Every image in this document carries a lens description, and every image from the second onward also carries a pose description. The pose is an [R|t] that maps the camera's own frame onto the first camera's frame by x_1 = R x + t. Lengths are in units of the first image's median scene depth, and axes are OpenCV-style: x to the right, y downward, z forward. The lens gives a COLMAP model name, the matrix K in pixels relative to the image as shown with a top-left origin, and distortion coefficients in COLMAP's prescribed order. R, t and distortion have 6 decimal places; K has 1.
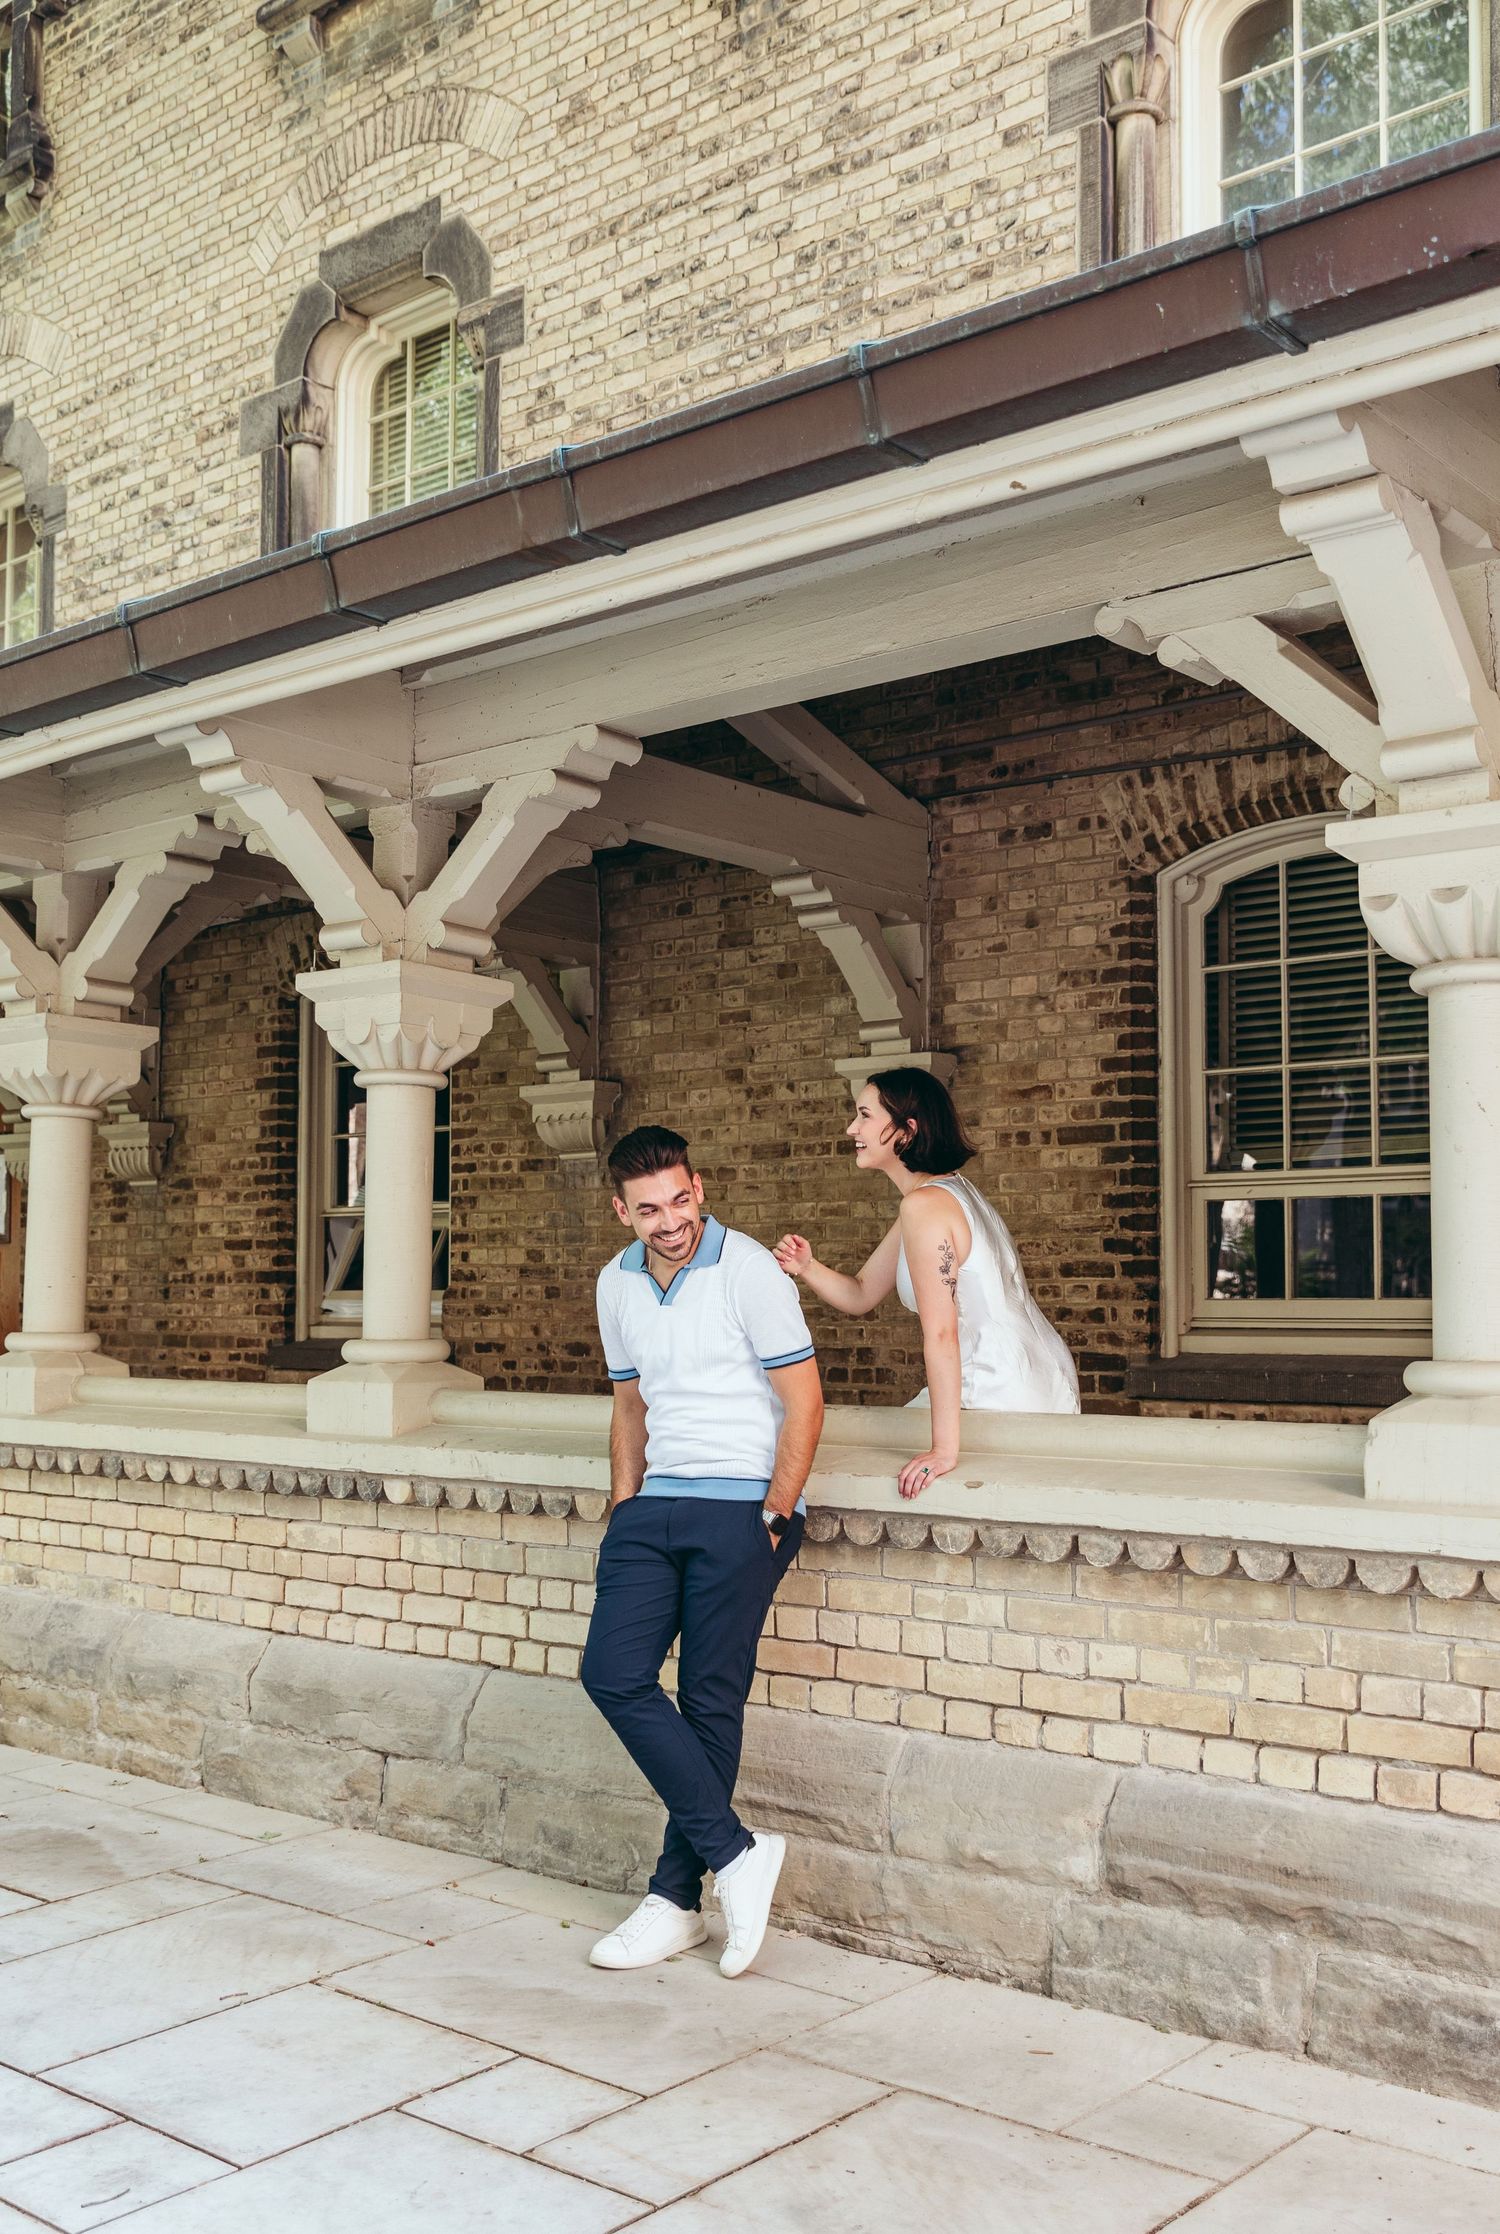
lens RADIAL K [[2156.6, 0, 746.8], [0, 2156.6, 1179.0], [0, 0, 1]] dist [0.010518, 0.000000]
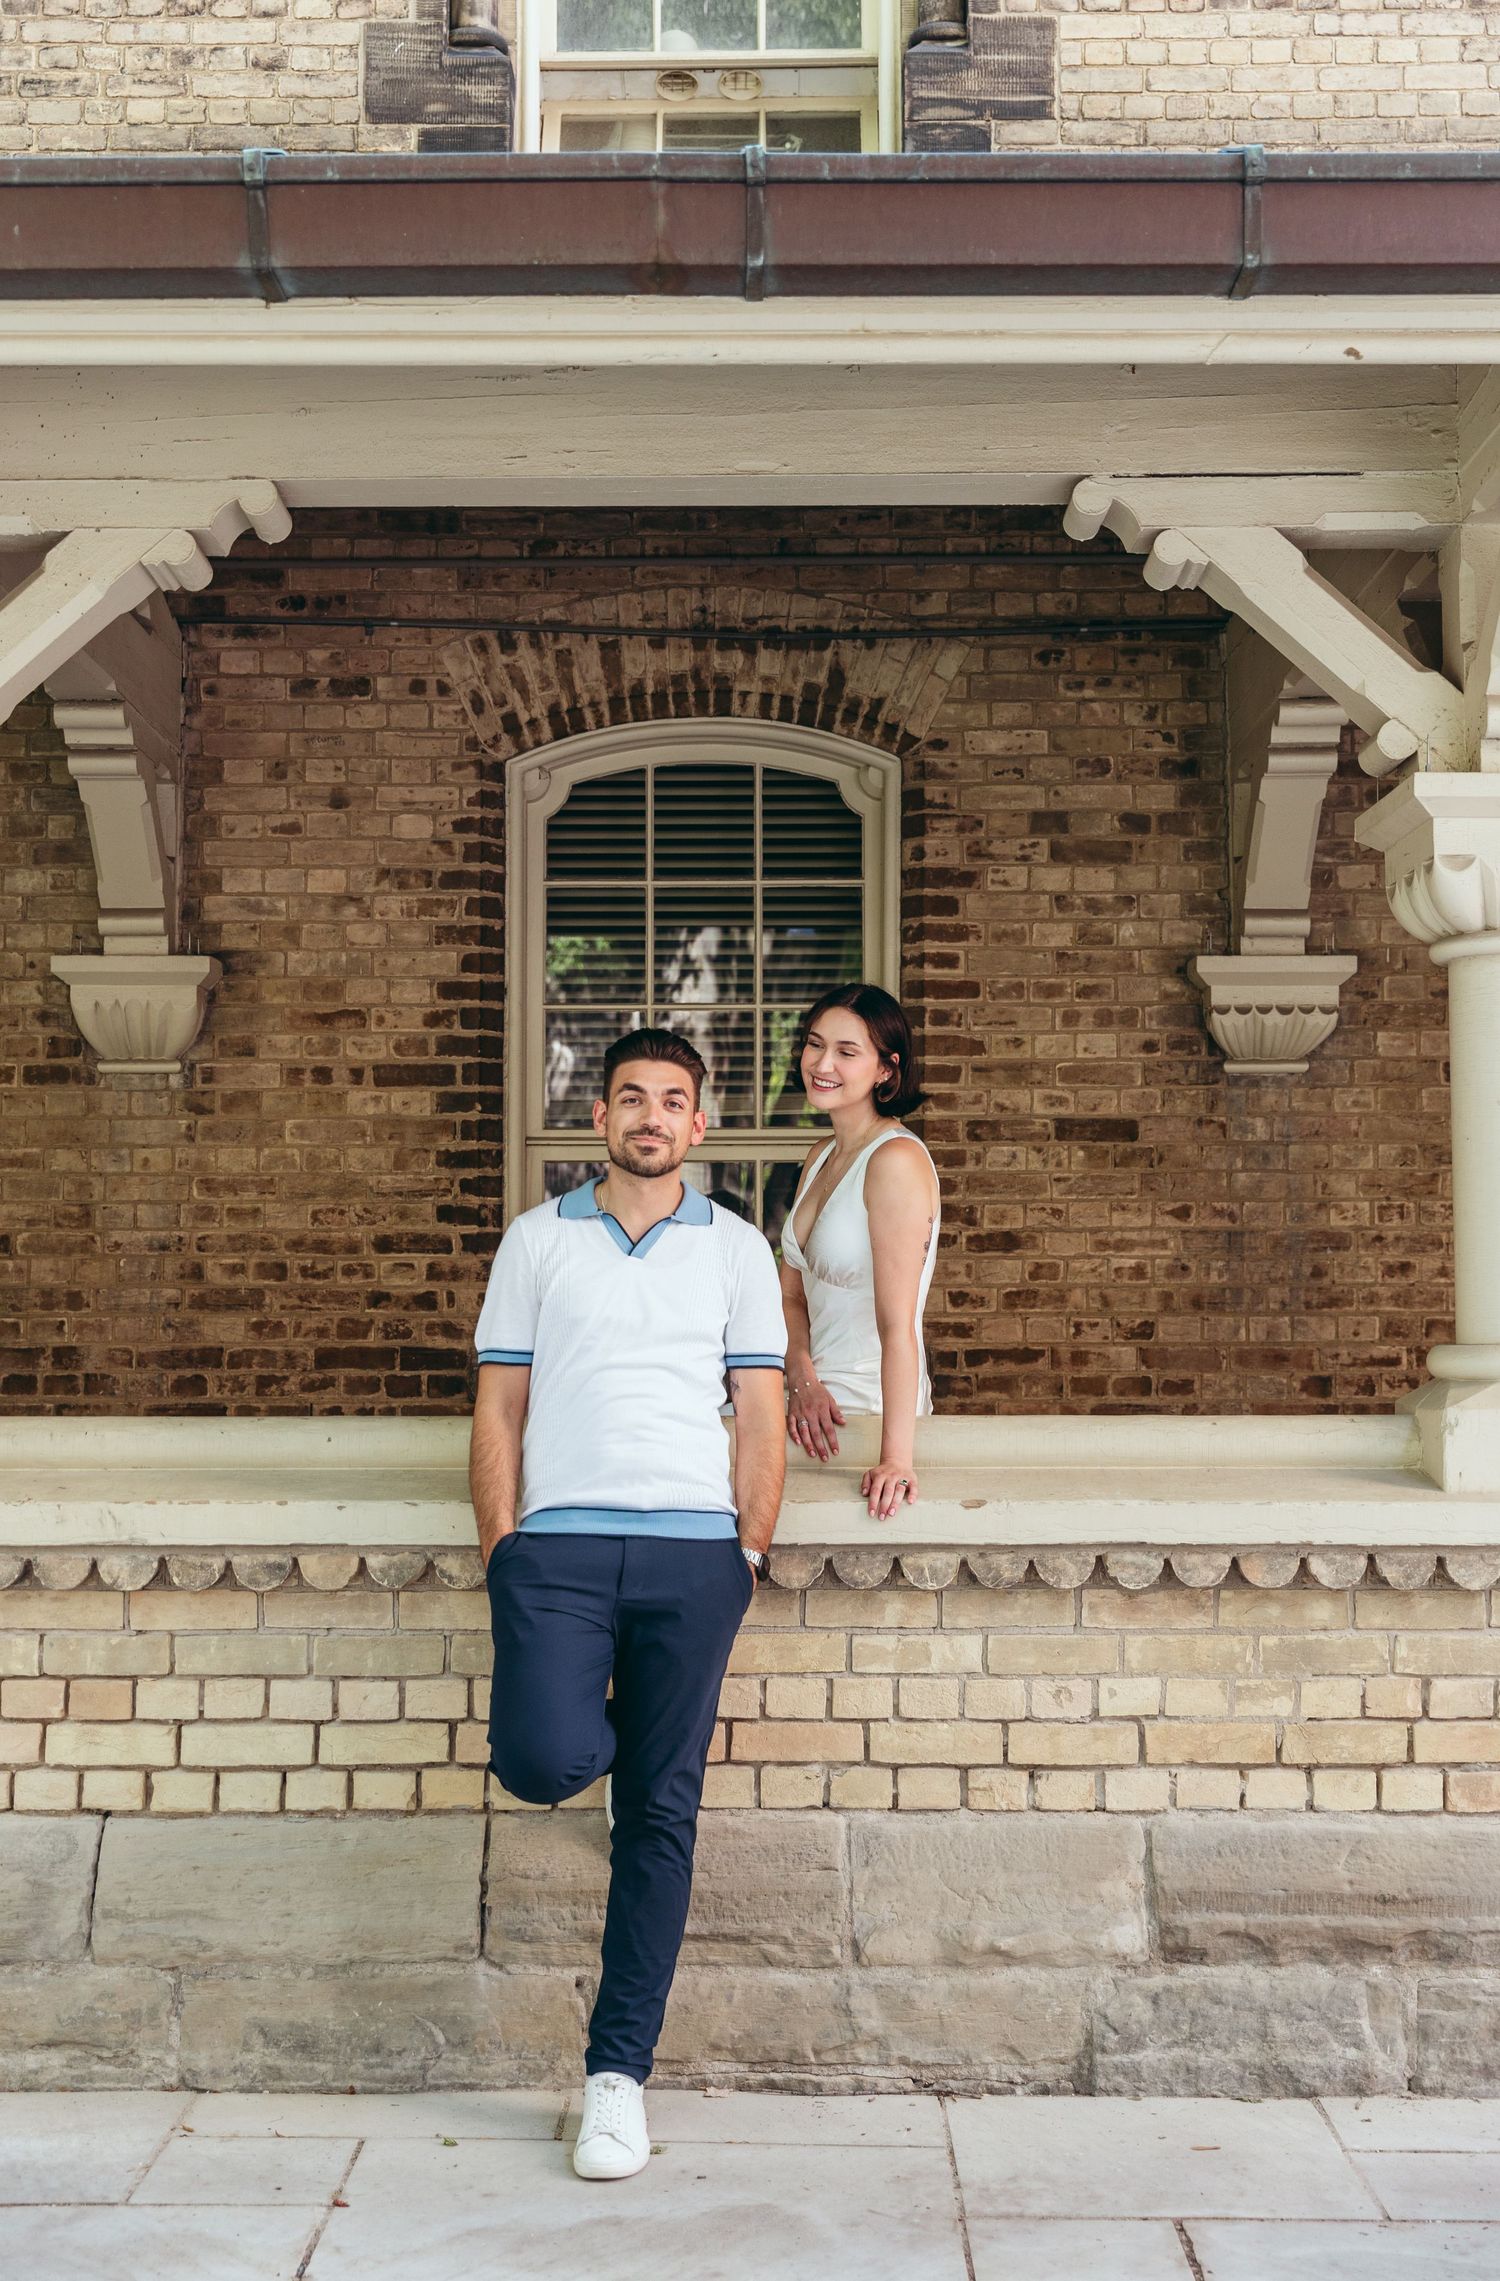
lens RADIAL K [[2665.2, 0, 731.9], [0, 2665.2, 1144.5], [0, 0, 1]] dist [0.011483, 0.000000]
pose [[0.775441, 0.030440, 0.630686, -0.409004], [-0.033677, 0.999409, -0.006831, 0.008625], [-0.630522, -0.015943, 0.776008, 0.172127]]
